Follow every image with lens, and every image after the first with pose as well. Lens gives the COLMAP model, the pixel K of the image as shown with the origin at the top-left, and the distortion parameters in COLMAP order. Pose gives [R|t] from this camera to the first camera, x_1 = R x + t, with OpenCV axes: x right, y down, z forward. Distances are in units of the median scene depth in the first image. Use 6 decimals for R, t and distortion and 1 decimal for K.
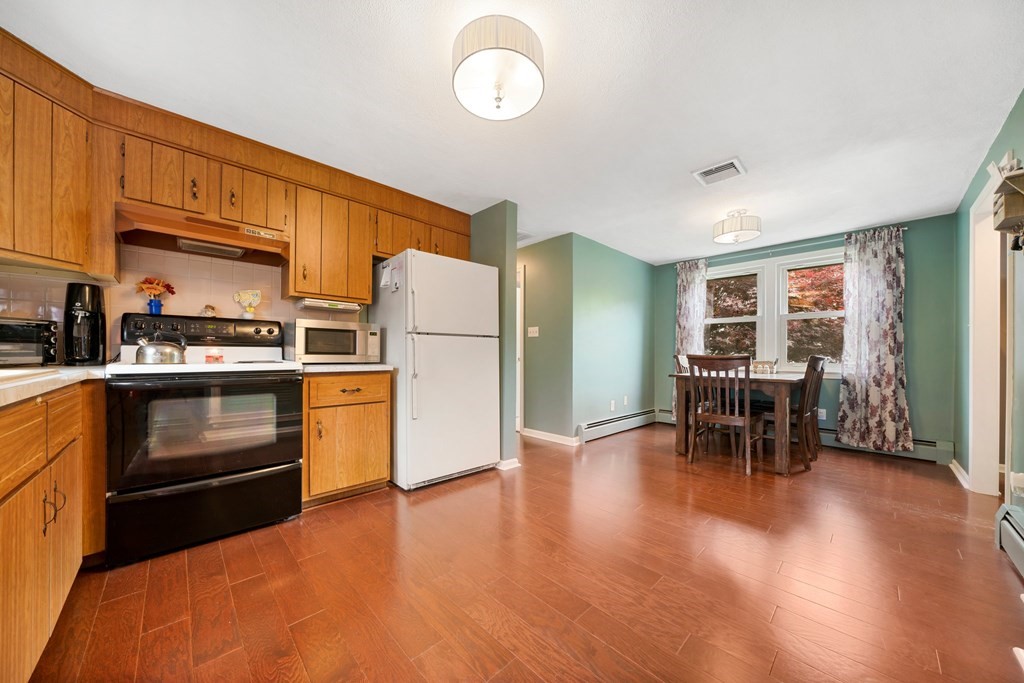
lens RADIAL K [[349.7, 0, 504.7], [0, 349.7, 349.2], [0, 0, 1]] dist [-0.008048, -0.000003]
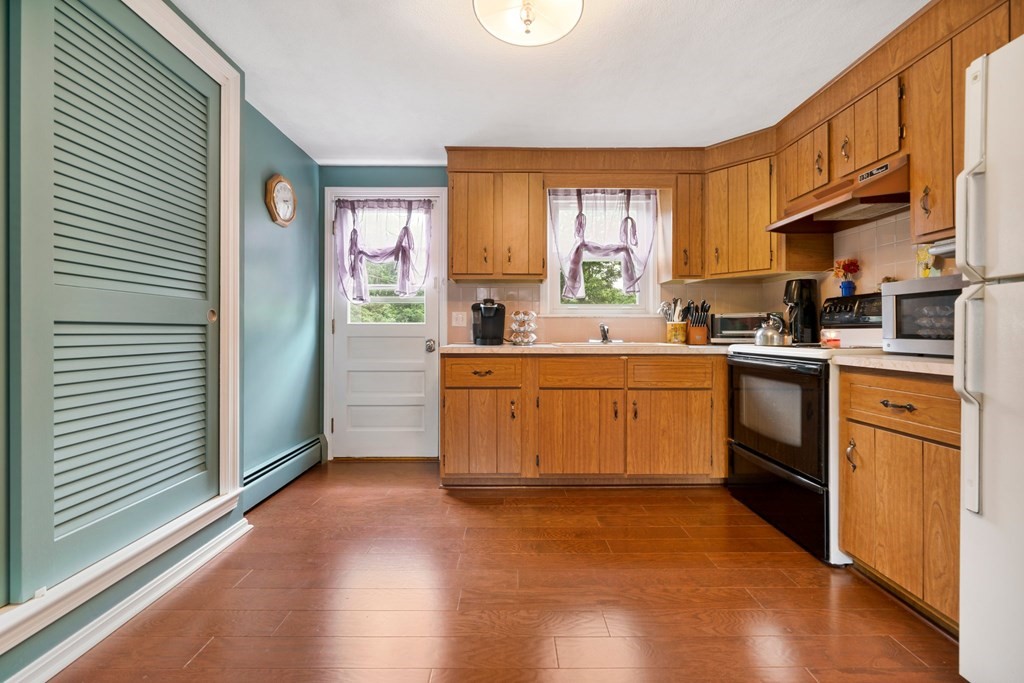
lens RADIAL K [[412.1, 0, 509.6], [0, 412.1, 337.2], [0, 0, 1]] dist [-0.001391, -0.000026]
pose [[-0.683101, -0.003066, -0.730318, 0.203532], [-0.000797, 0.999994, -0.003453, 0.007288], [0.730324, -0.001777, -0.683099, 0.471030]]
